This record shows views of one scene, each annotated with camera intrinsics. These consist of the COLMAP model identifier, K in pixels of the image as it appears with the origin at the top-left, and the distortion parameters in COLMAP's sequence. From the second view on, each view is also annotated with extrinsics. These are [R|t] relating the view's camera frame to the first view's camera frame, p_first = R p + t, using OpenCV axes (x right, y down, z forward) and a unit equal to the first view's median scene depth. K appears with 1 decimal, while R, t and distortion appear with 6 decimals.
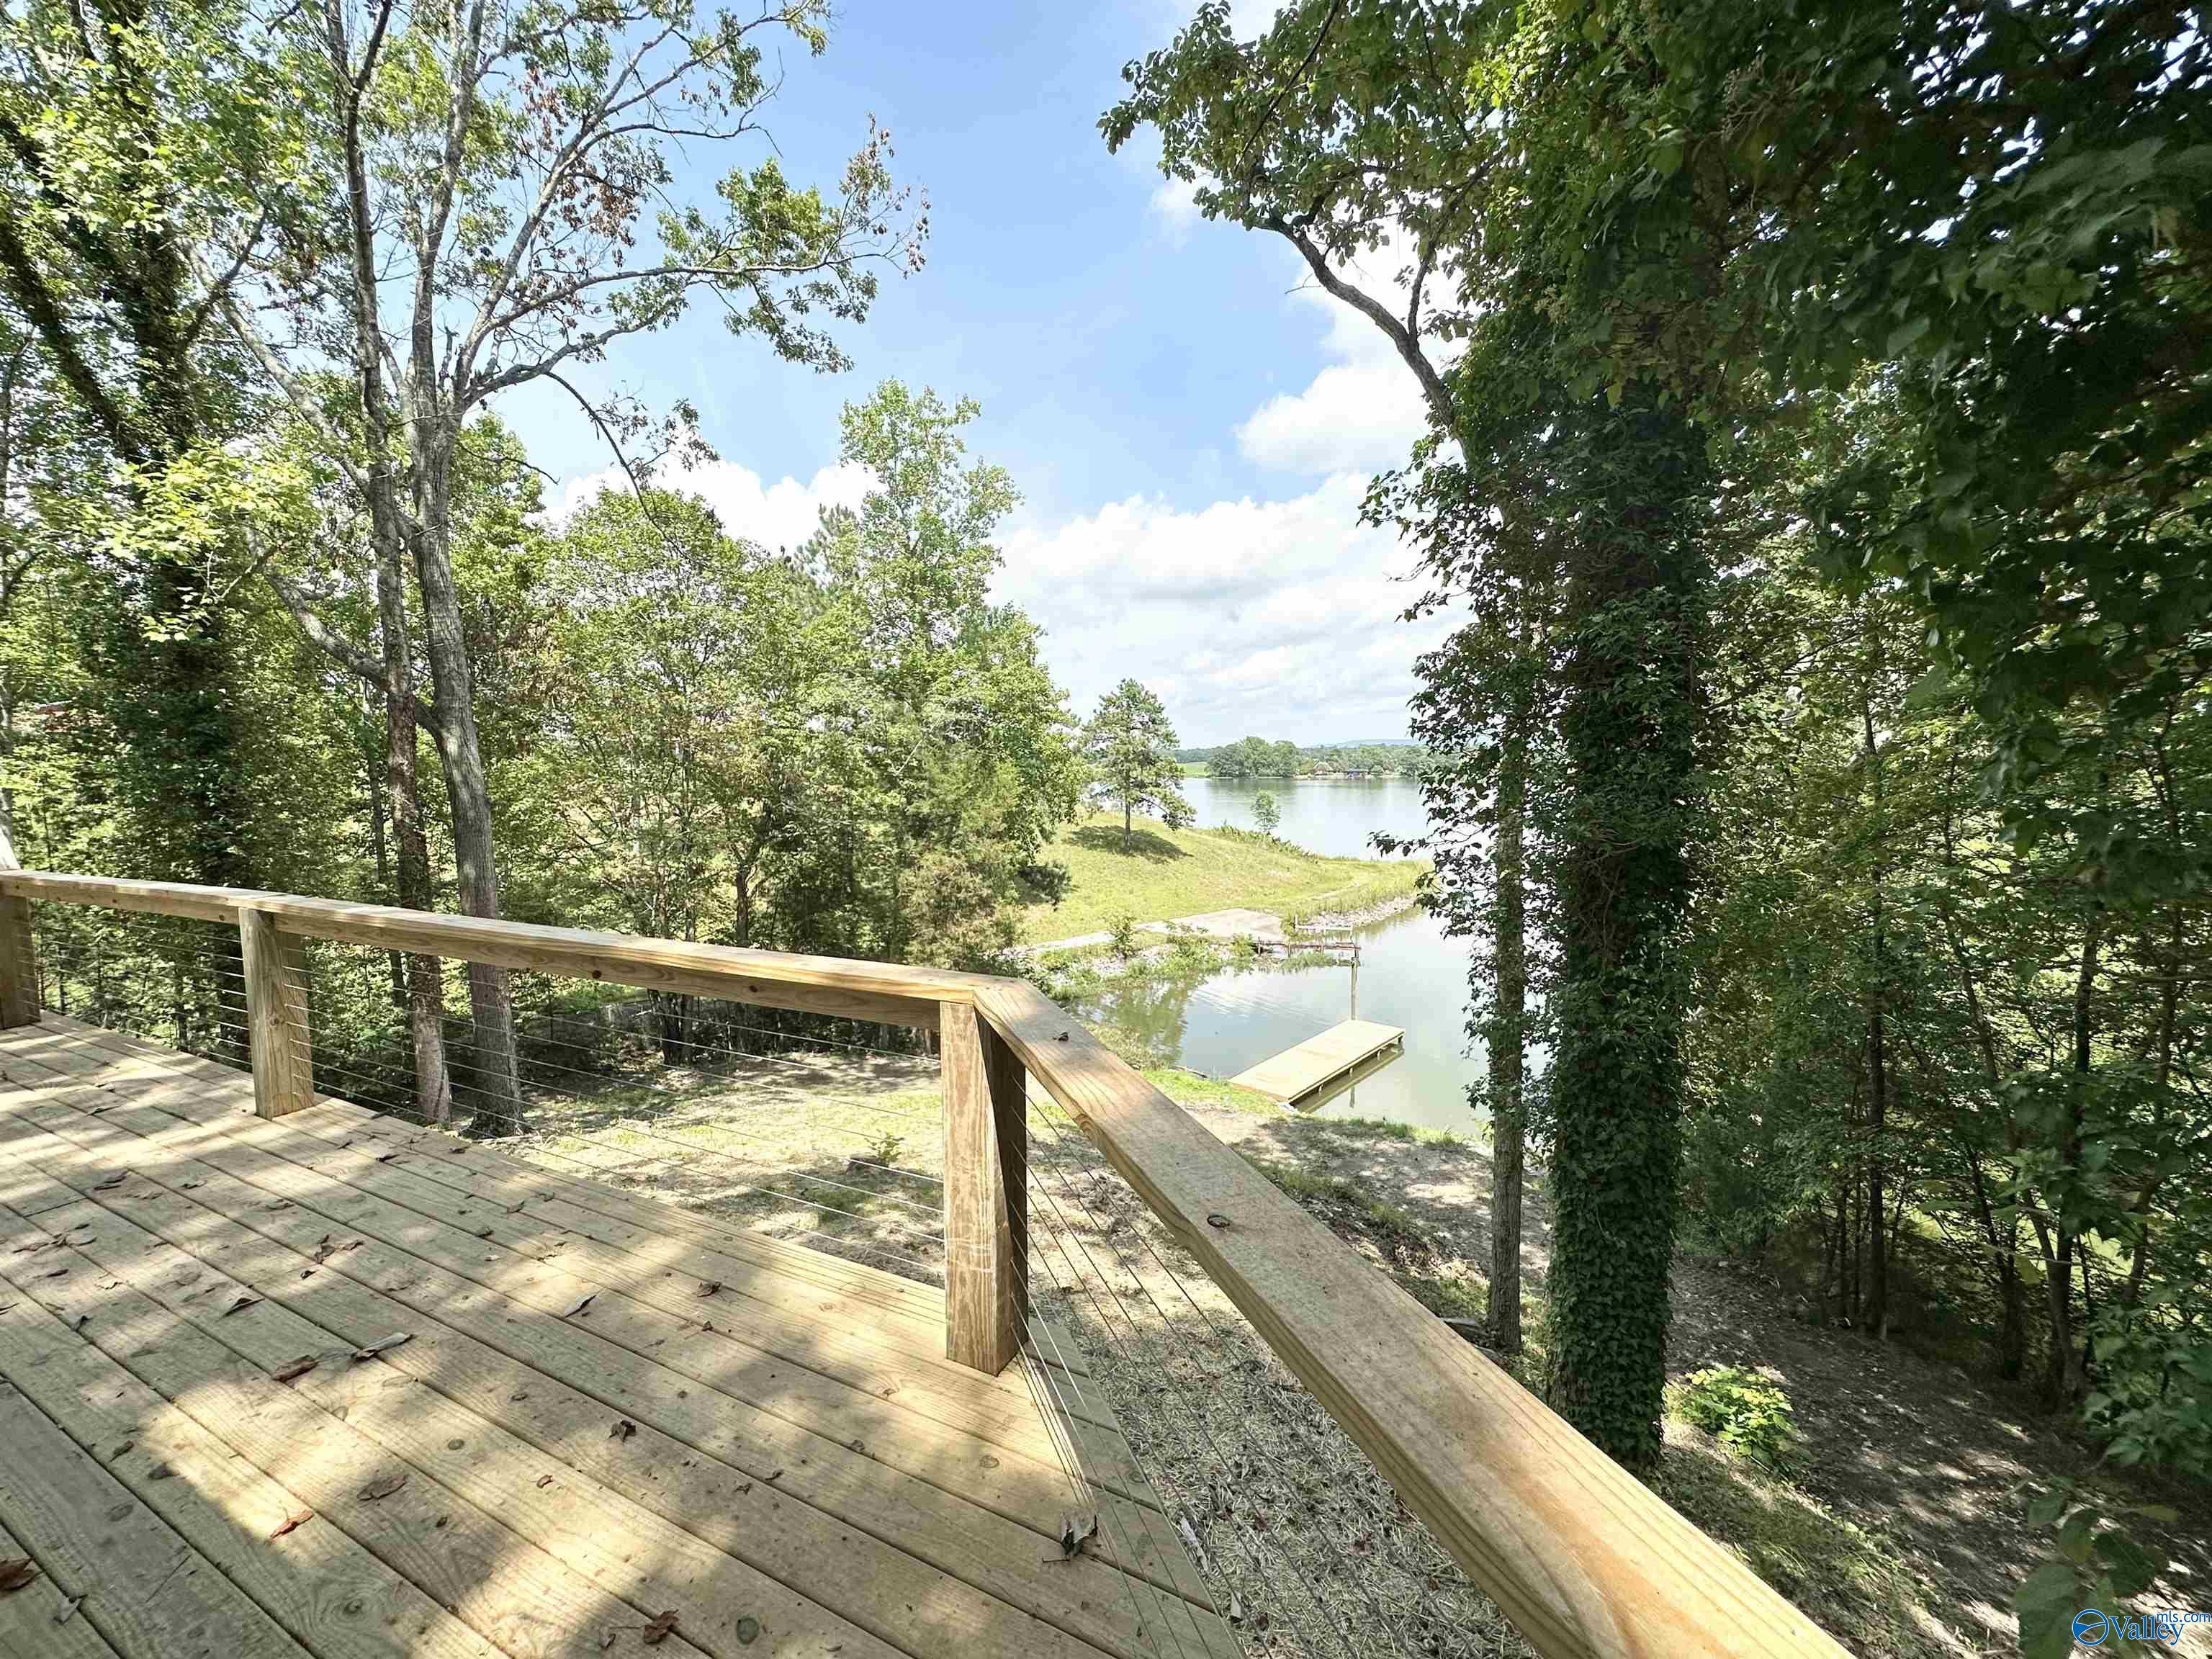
lens RADIAL K [[880.7, 0, 1107.9], [0, 880.7, 834.7], [0, 0, 1]] dist [-0.003348, 0.001289]
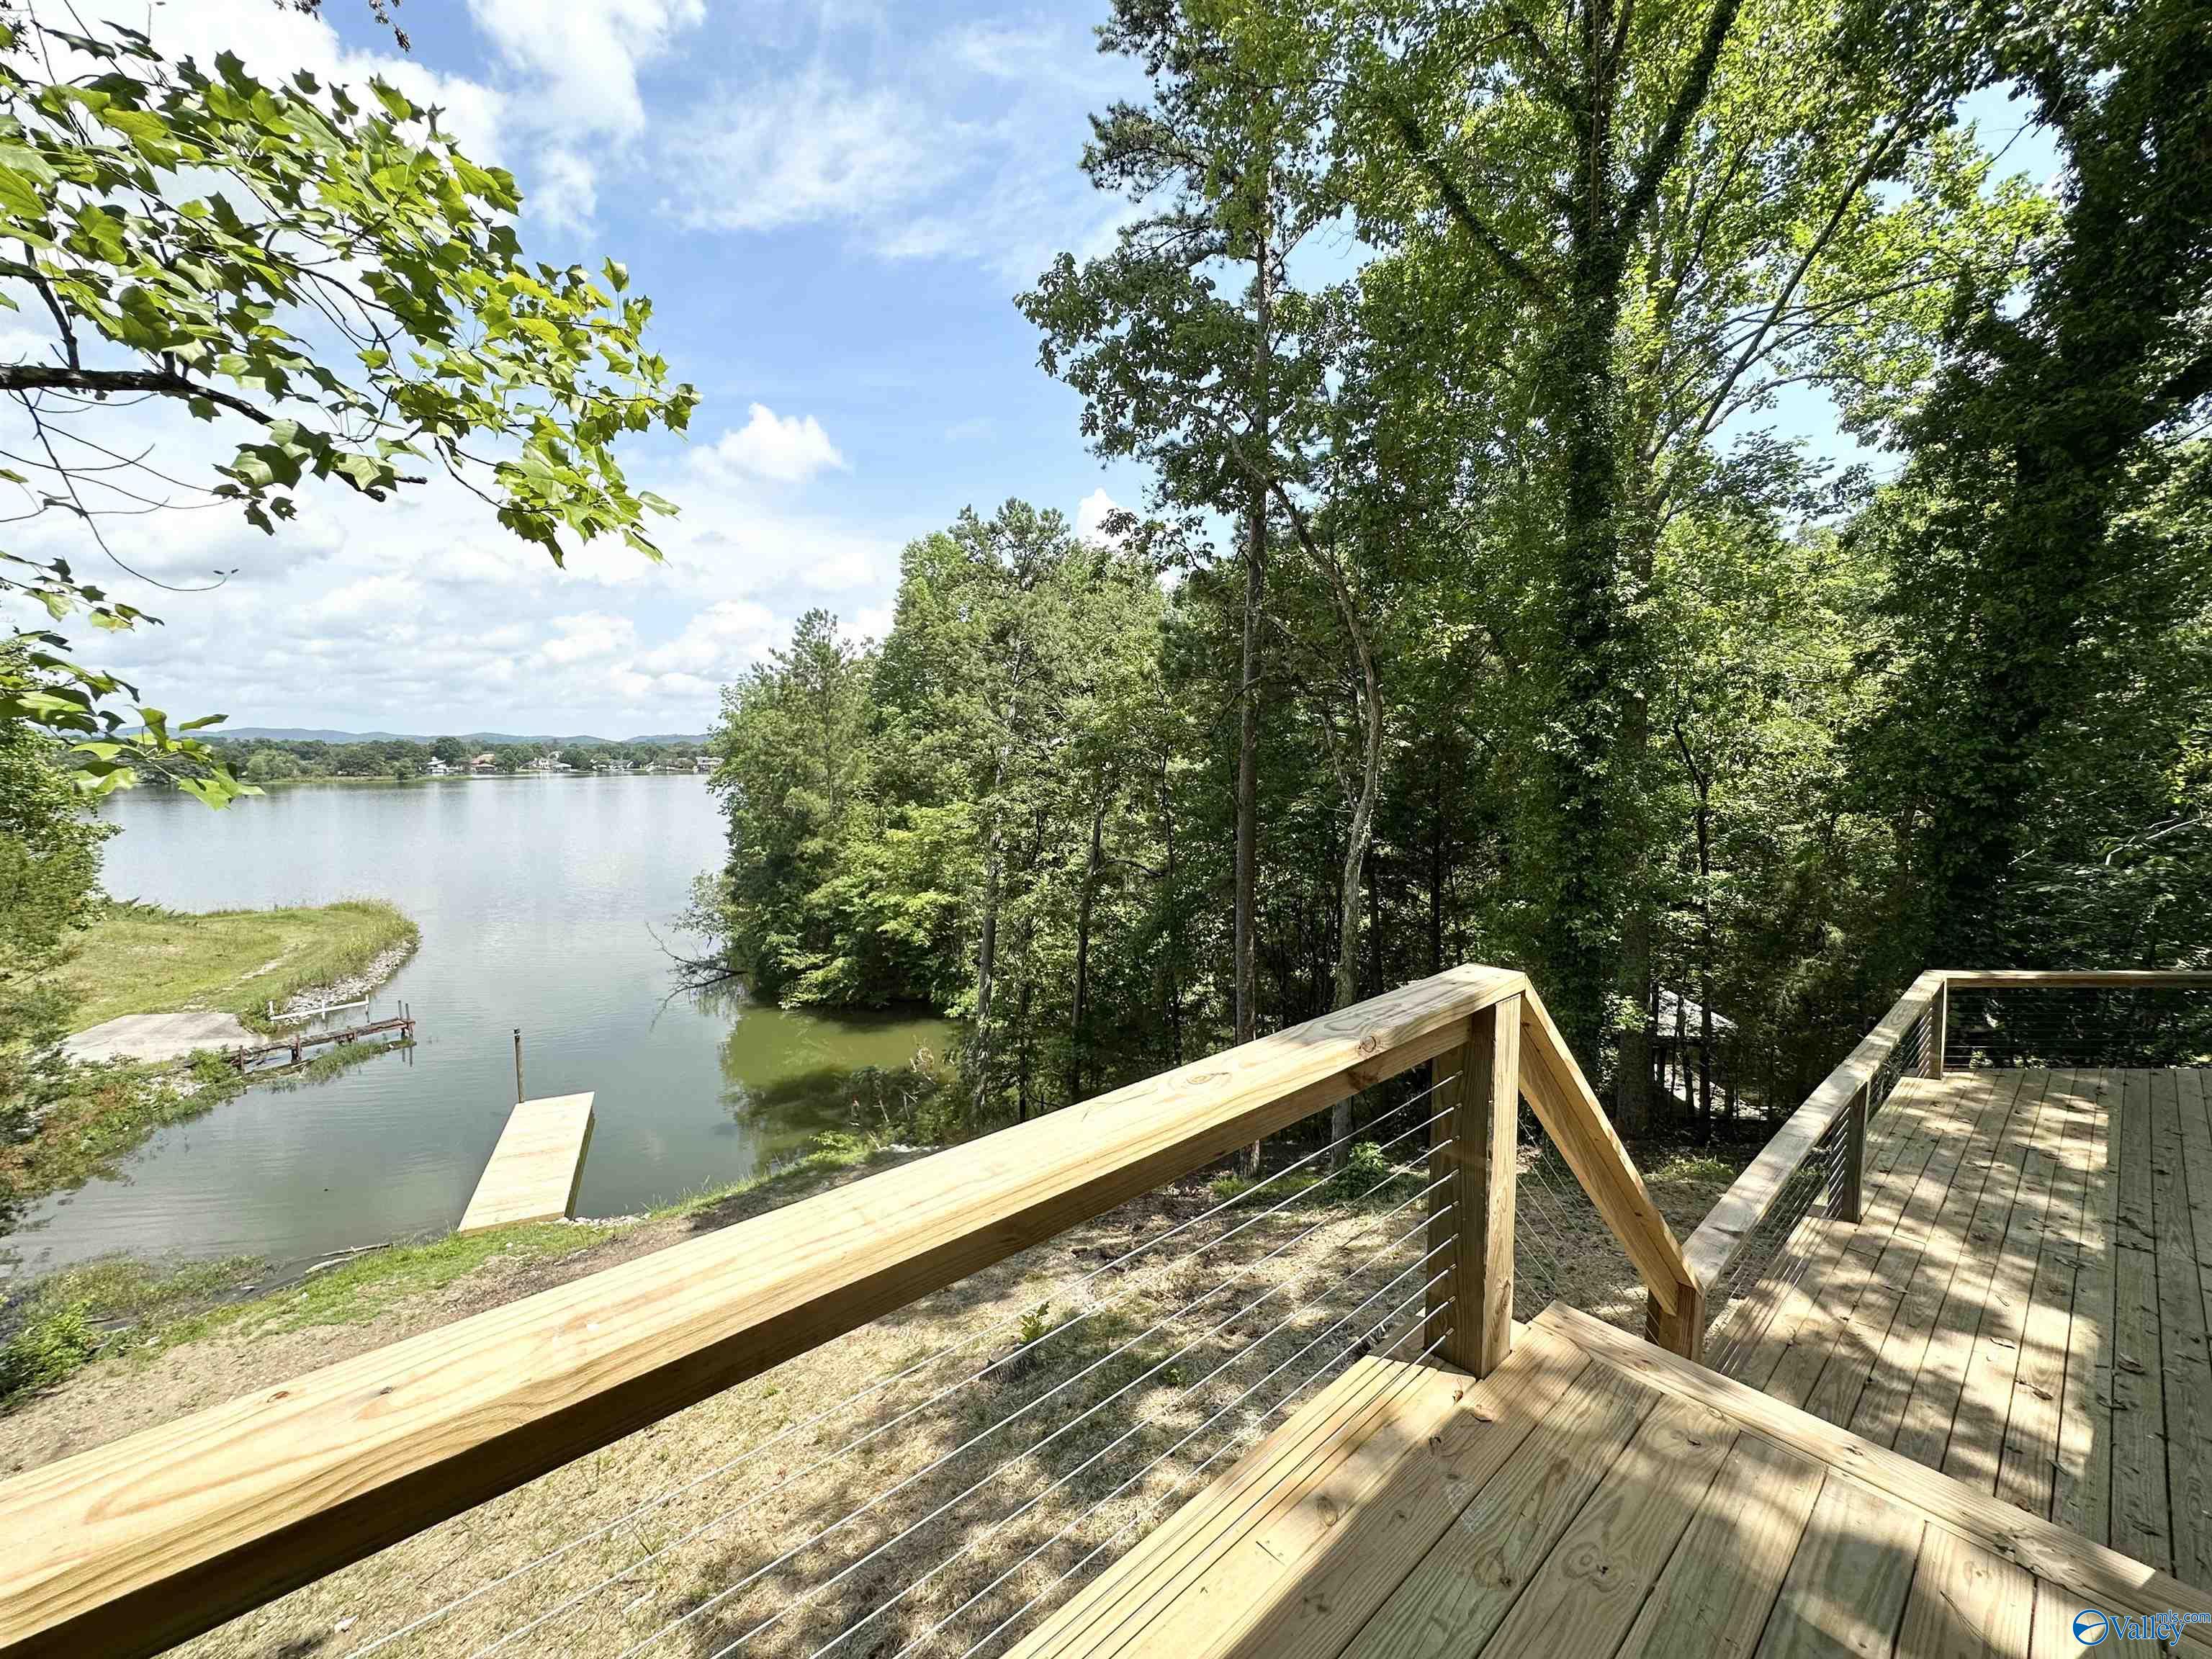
lens RADIAL K [[880.7, 0, 1105.9], [0, 880.7, 831.9], [0, 0, 1]] dist [-0.003348, 0.001289]
pose [[0.388865, -0.068391, 0.918753, -0.532240], [0.072101, 0.996441, 0.043657, -0.090179], [-0.918469, 0.049266, 0.392413, 0.300889]]
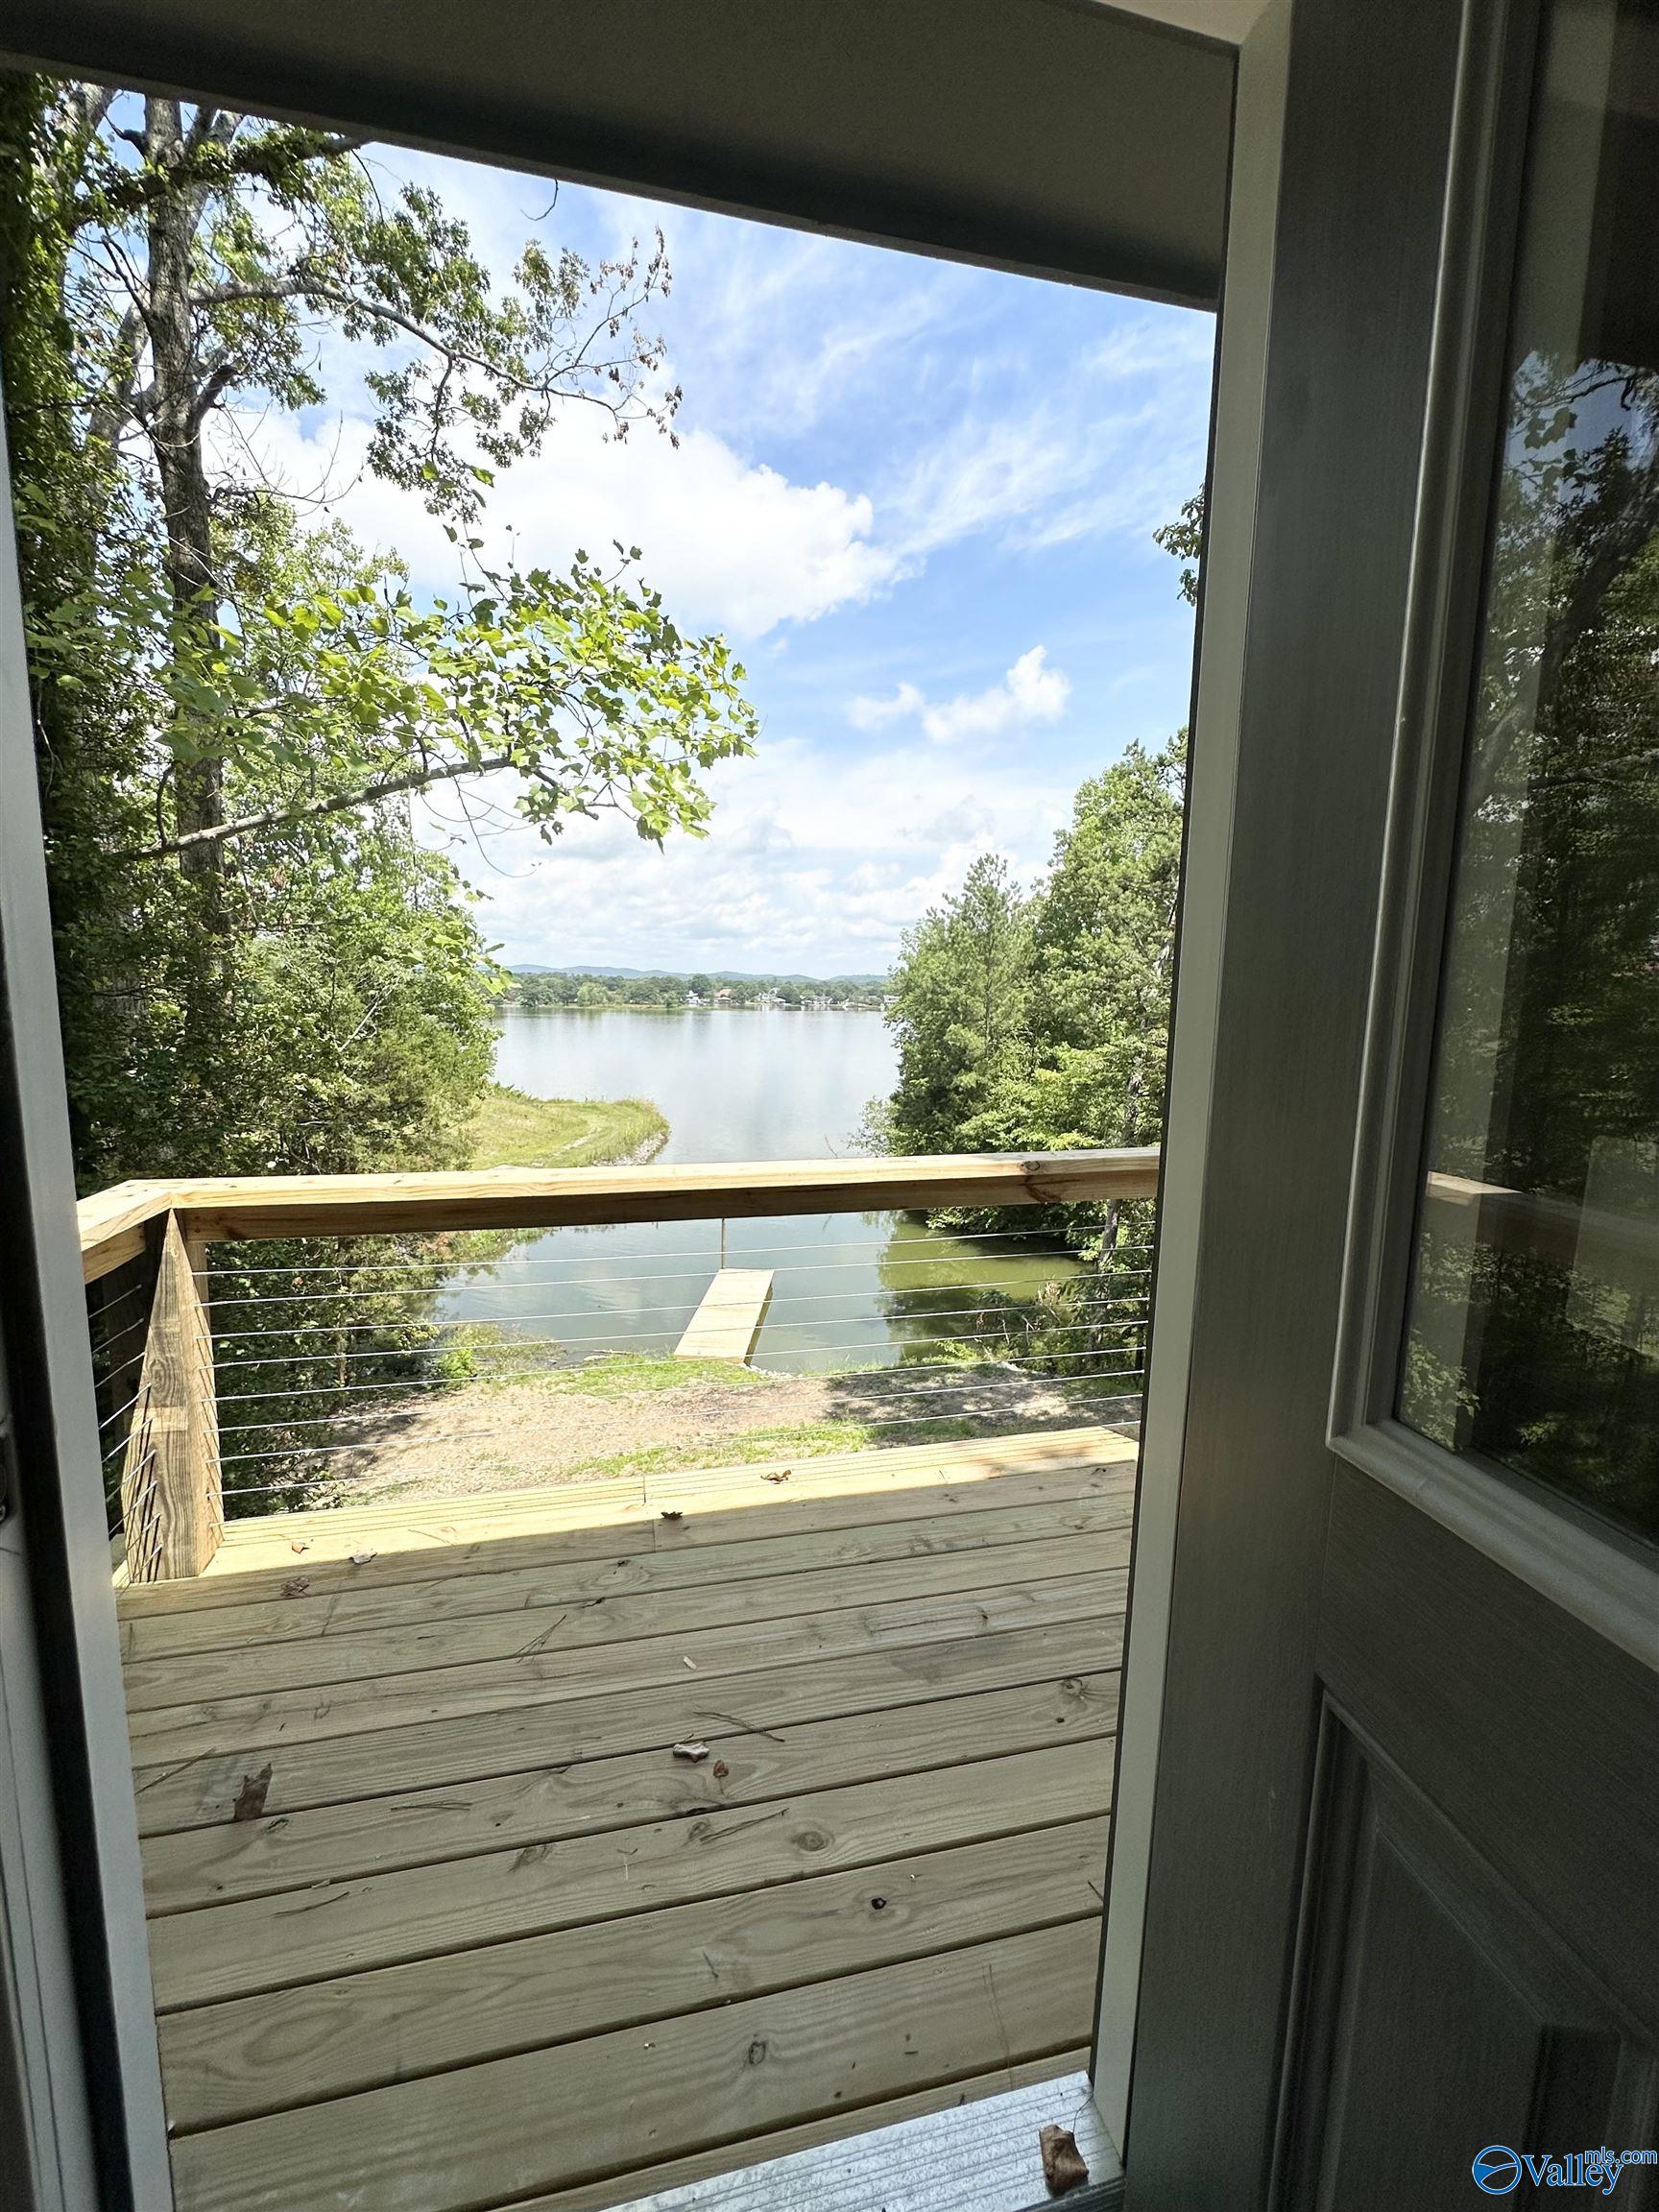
lens RADIAL K [[880.7, 0, 830.4], [0, 880.7, 1110.2], [0, 0, 1]] dist [-0.003348, 0.001289]
pose [[0.779604, -0.052728, 0.624050, -0.546787], [0.019071, 0.997986, 0.060497, -0.079971], [-0.625983, -0.035262, 0.779039, 0.232377]]
